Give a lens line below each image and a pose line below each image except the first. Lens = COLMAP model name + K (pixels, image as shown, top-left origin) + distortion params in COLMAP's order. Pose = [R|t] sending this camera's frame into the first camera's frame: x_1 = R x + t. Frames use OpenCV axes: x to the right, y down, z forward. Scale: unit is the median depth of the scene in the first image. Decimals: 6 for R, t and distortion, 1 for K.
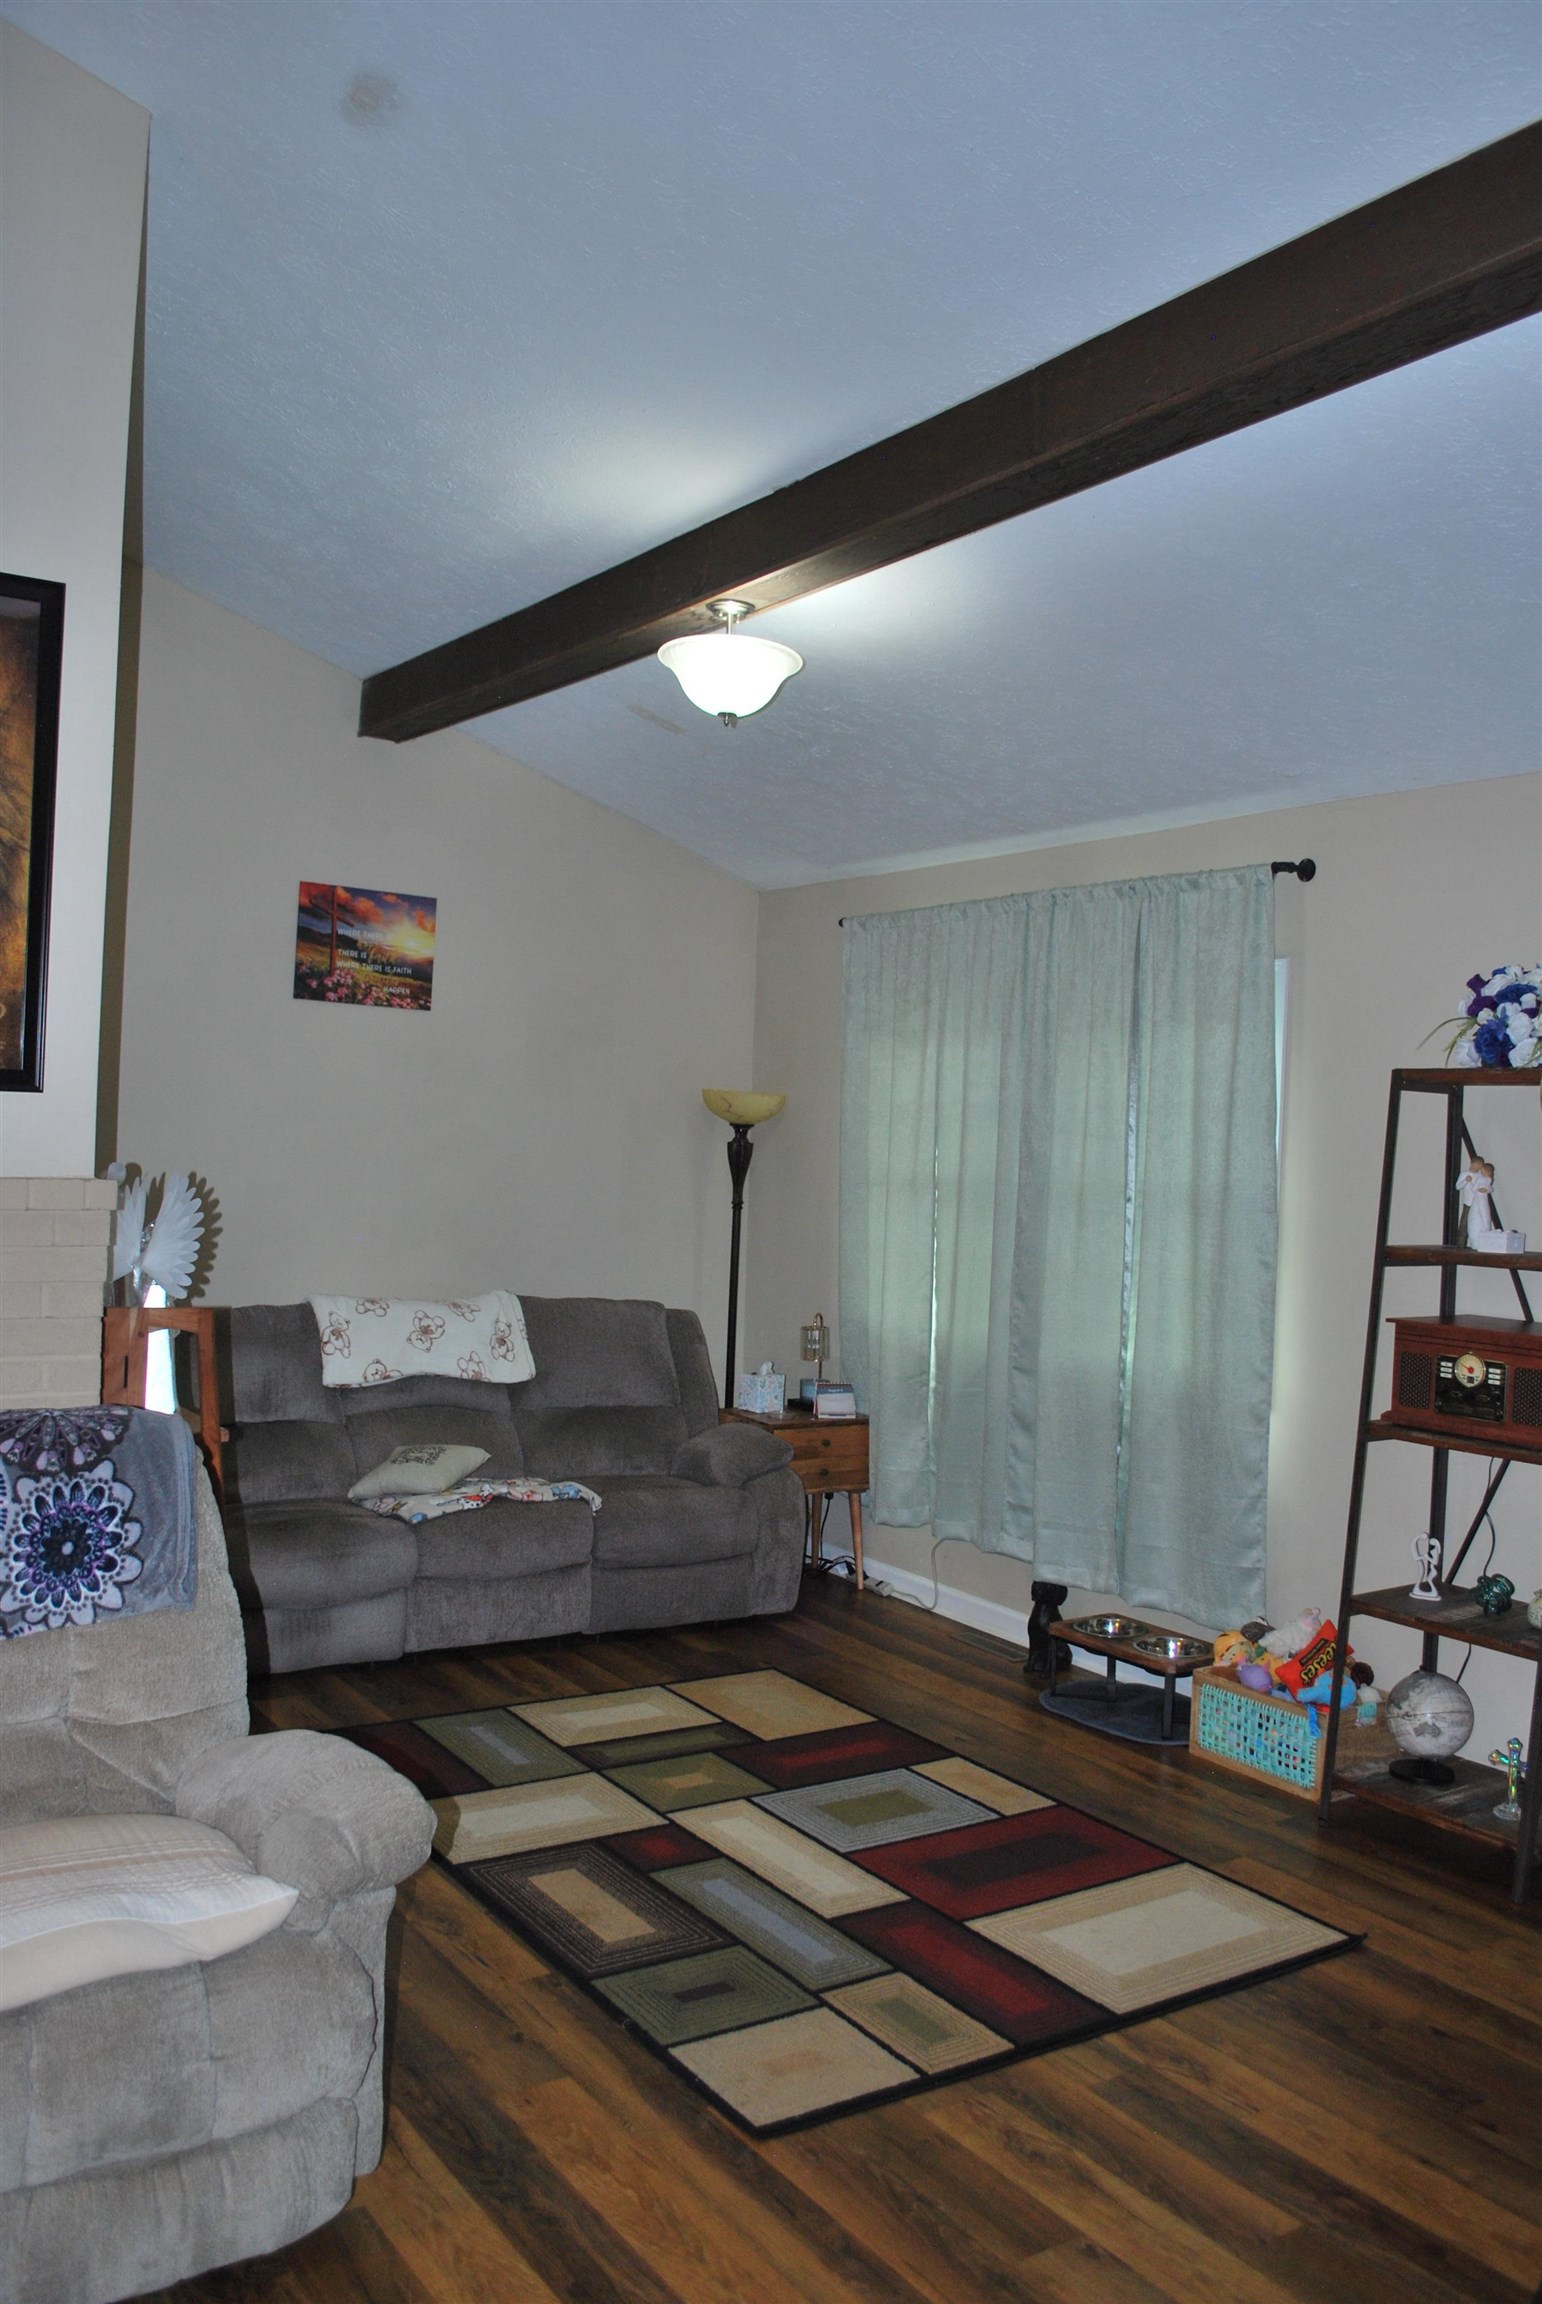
lens RADIAL K [[1826.1, 0, 770.7], [0, 1826.1, 1165.4], [0, 0, 1]] dist [-0.081709, 0.001594]
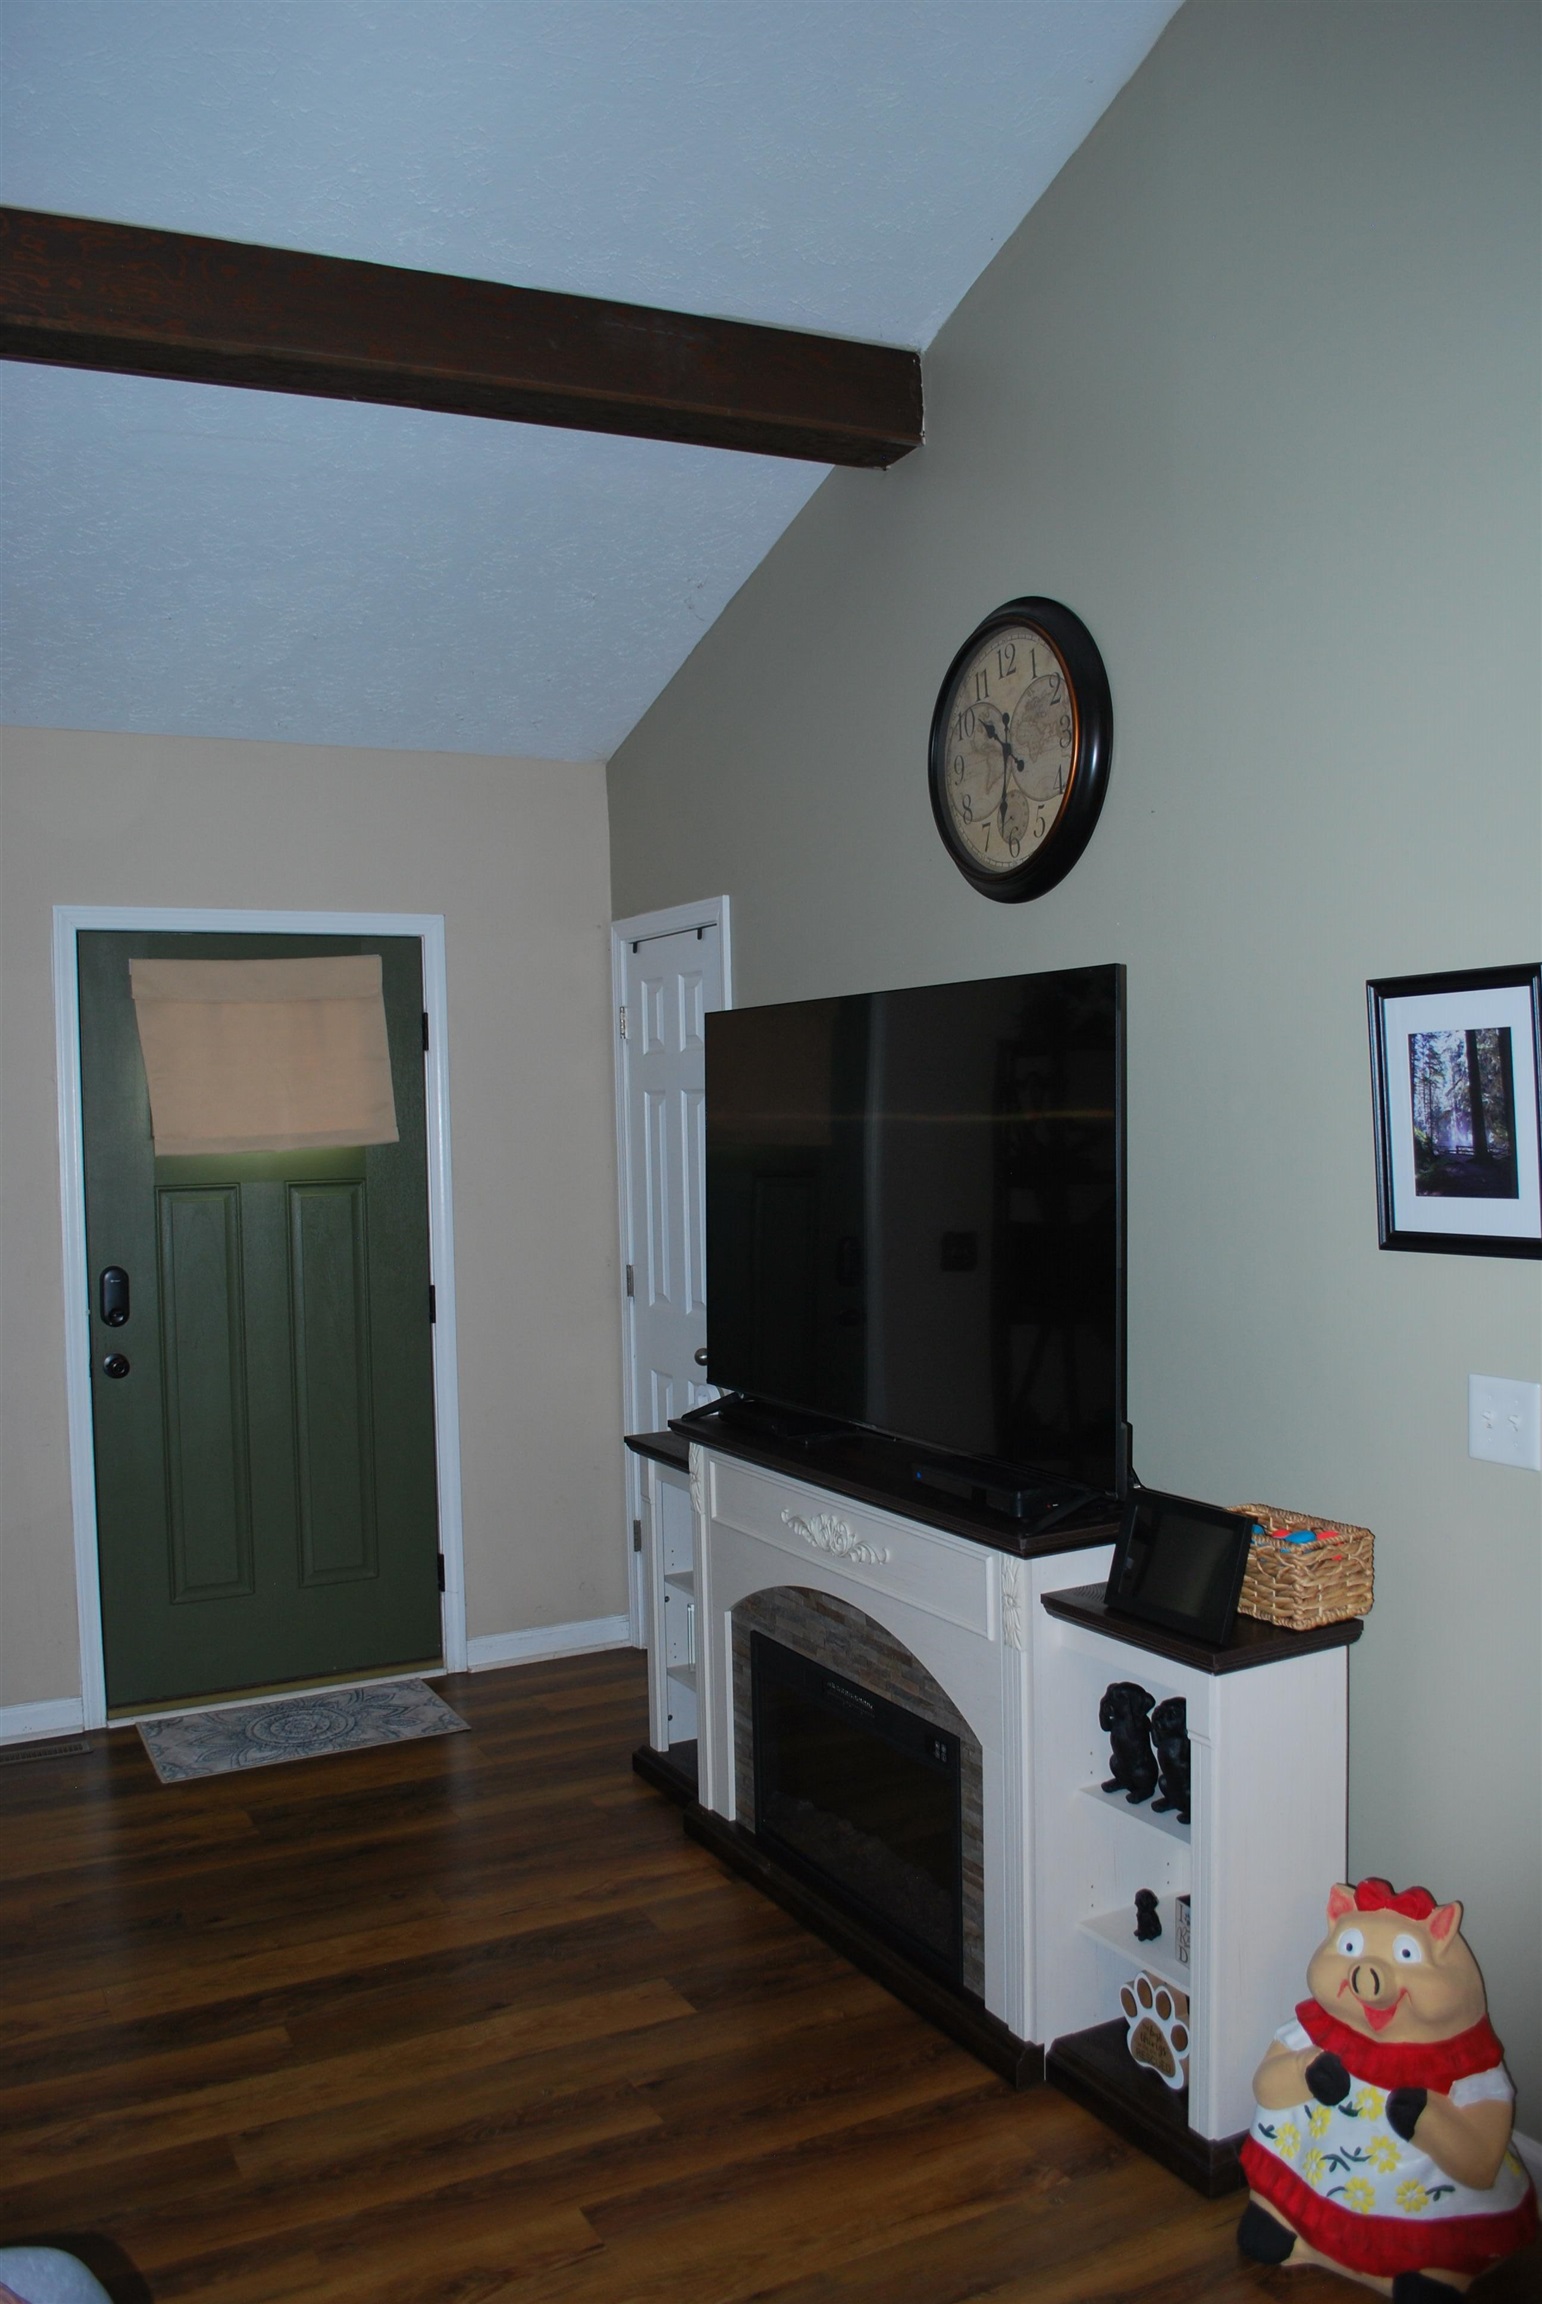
lens RADIAL K [[1826.1, 0, 770.7], [0, 1826.1, 1165.4], [0, 0, 1]] dist [-0.081709, 0.001594]
pose [[0.096873, -0.078677, 0.992182, -0.722099], [0.045413, 0.996182, 0.074560, -0.029618], [-0.994260, 0.037835, 0.100076, 0.505296]]
